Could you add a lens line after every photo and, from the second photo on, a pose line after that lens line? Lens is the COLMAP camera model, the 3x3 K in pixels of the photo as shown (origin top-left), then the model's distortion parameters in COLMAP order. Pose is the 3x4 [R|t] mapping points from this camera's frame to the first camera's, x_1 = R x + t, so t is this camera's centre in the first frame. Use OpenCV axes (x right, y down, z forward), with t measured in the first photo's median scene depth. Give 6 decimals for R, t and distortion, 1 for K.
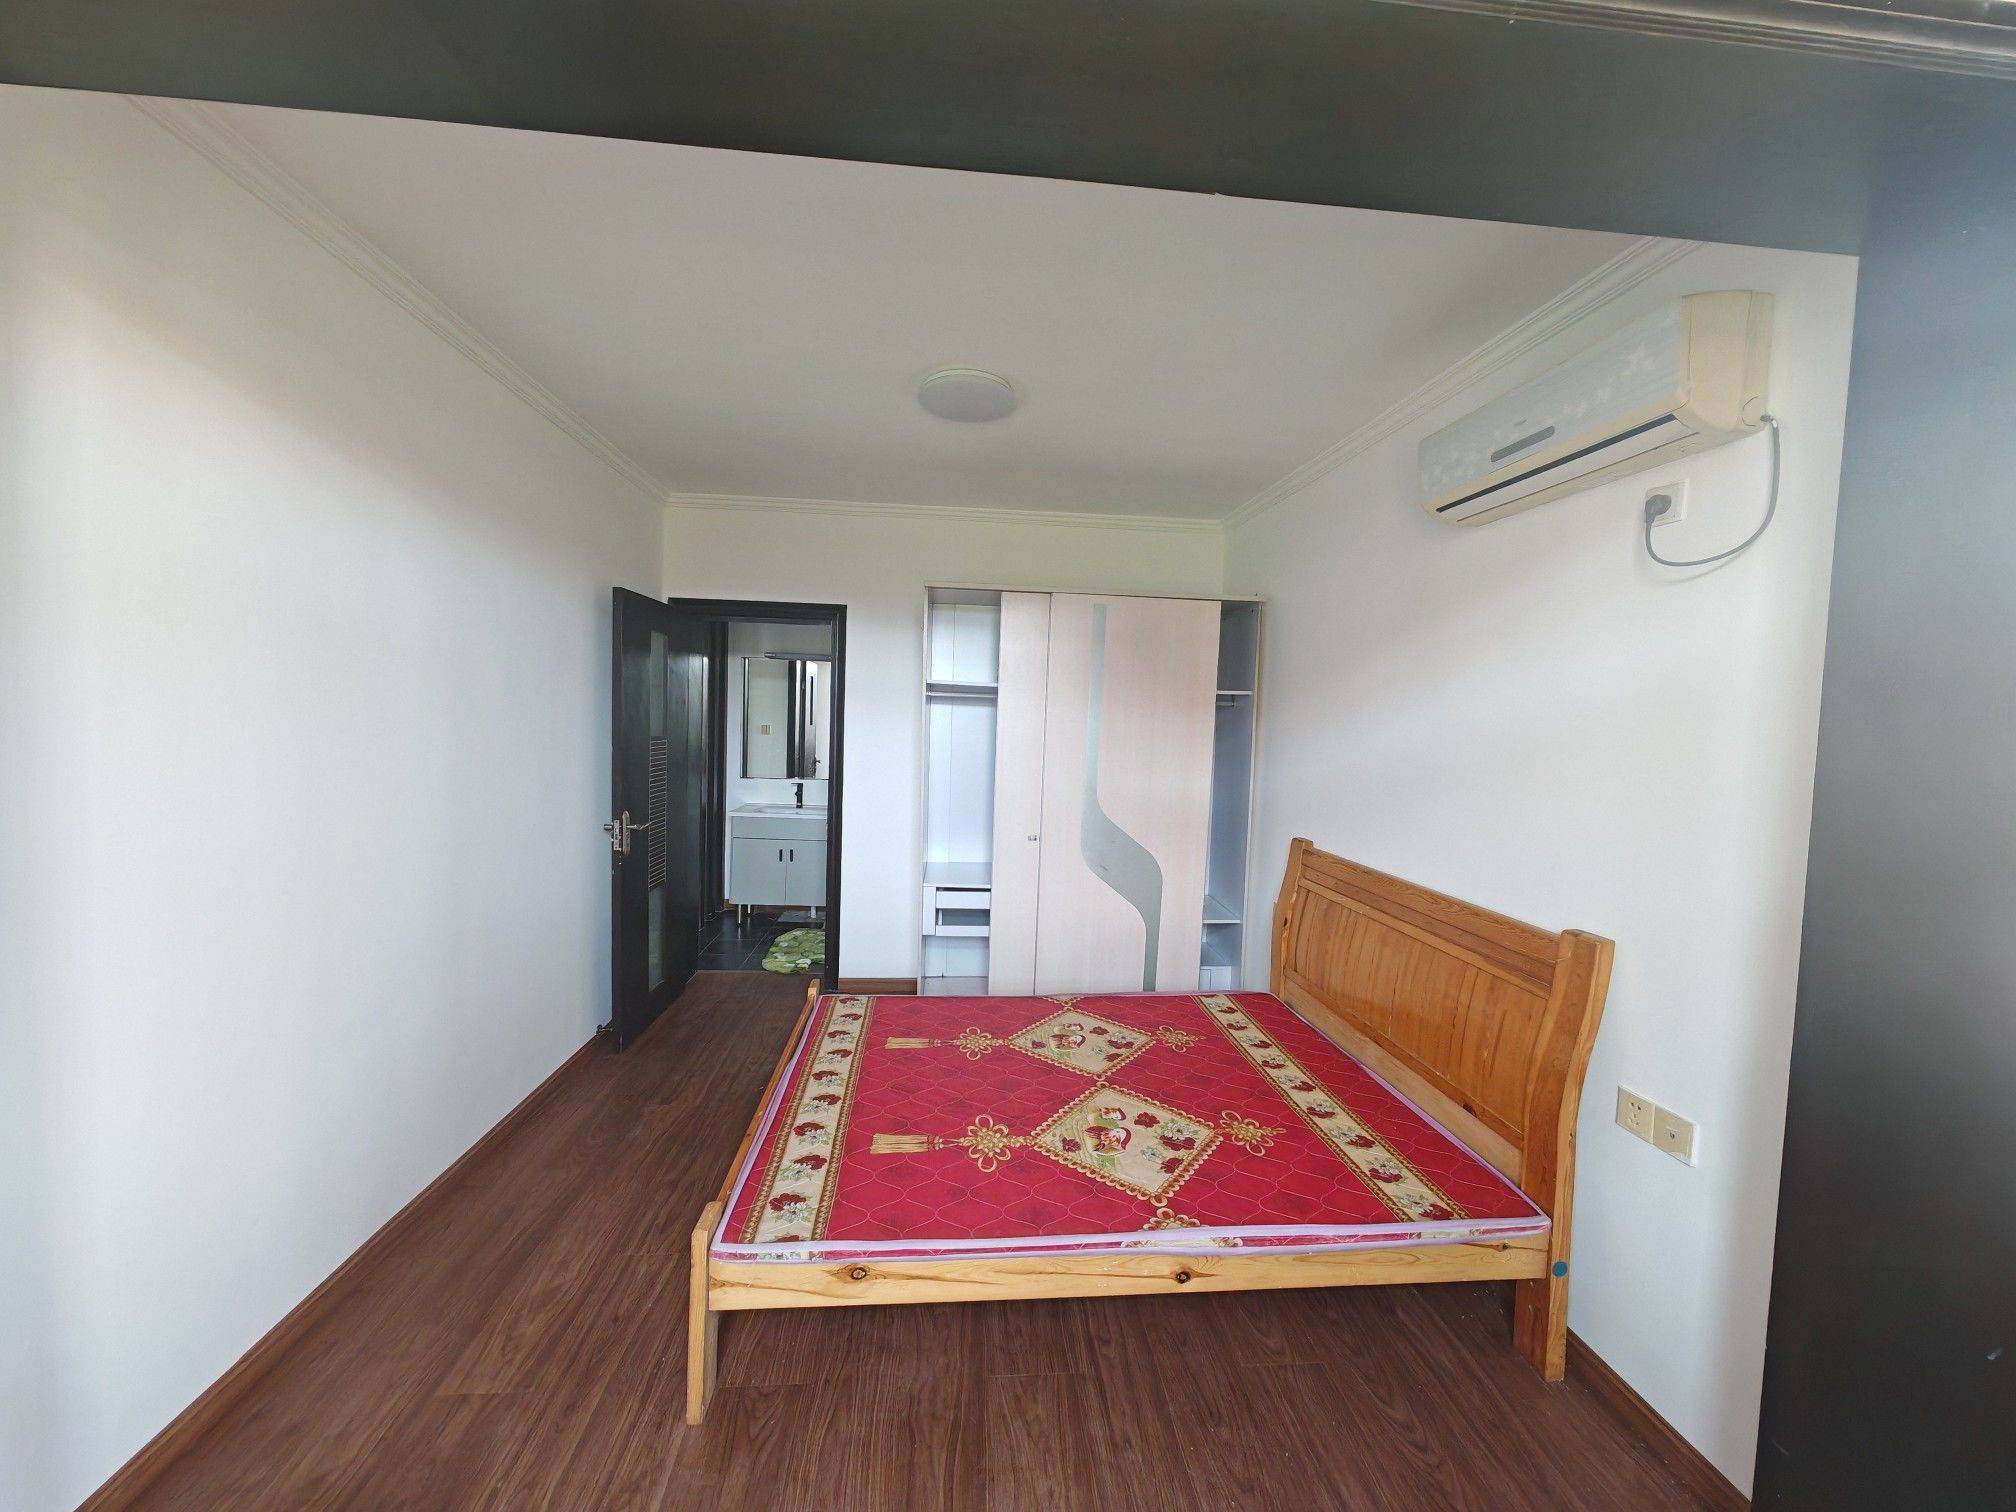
lens RADIAL K [[793.9, 0, 1010.2], [0, 793.9, 755.9], [0, 0, 1]] dist [0.000199, 0.000020]
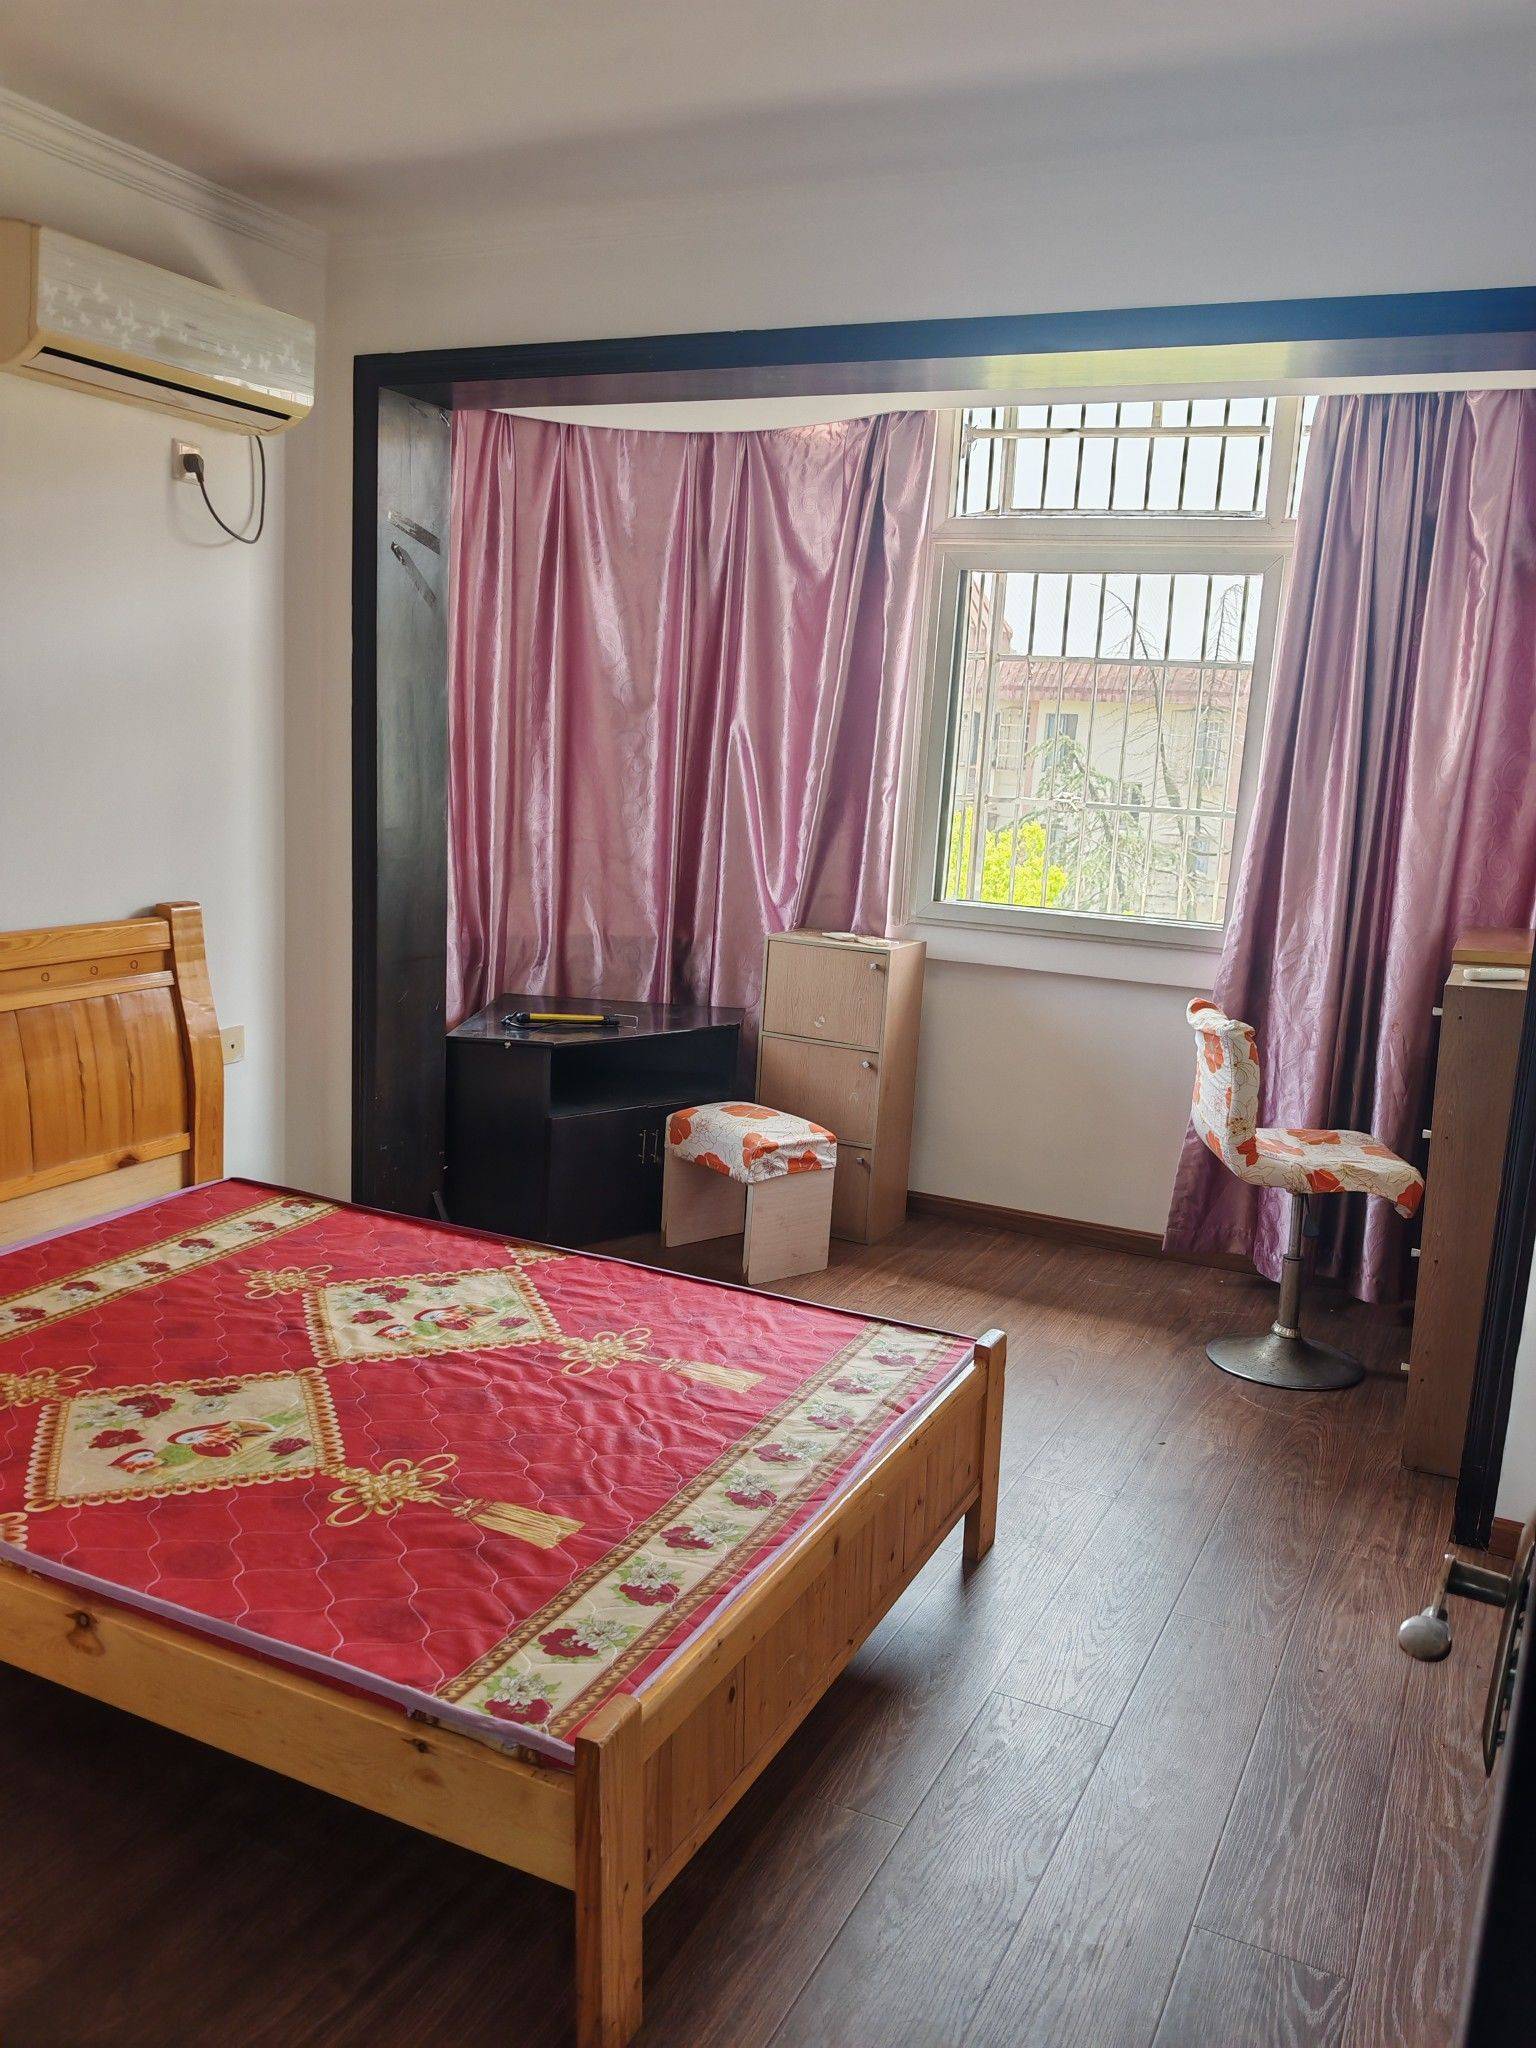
lens RADIAL K [[1658.4, 0, 765.7], [0, 1658.4, 1022.9], [0, 0, 1]] dist [-0.001953, -0.000492]
pose [[-0.864645, -0.162844, 0.475259, -0.669140], [-0.054871, 0.970960, 0.232864, -0.111433], [-0.499378, 0.175267, -0.848471, 1.794371]]
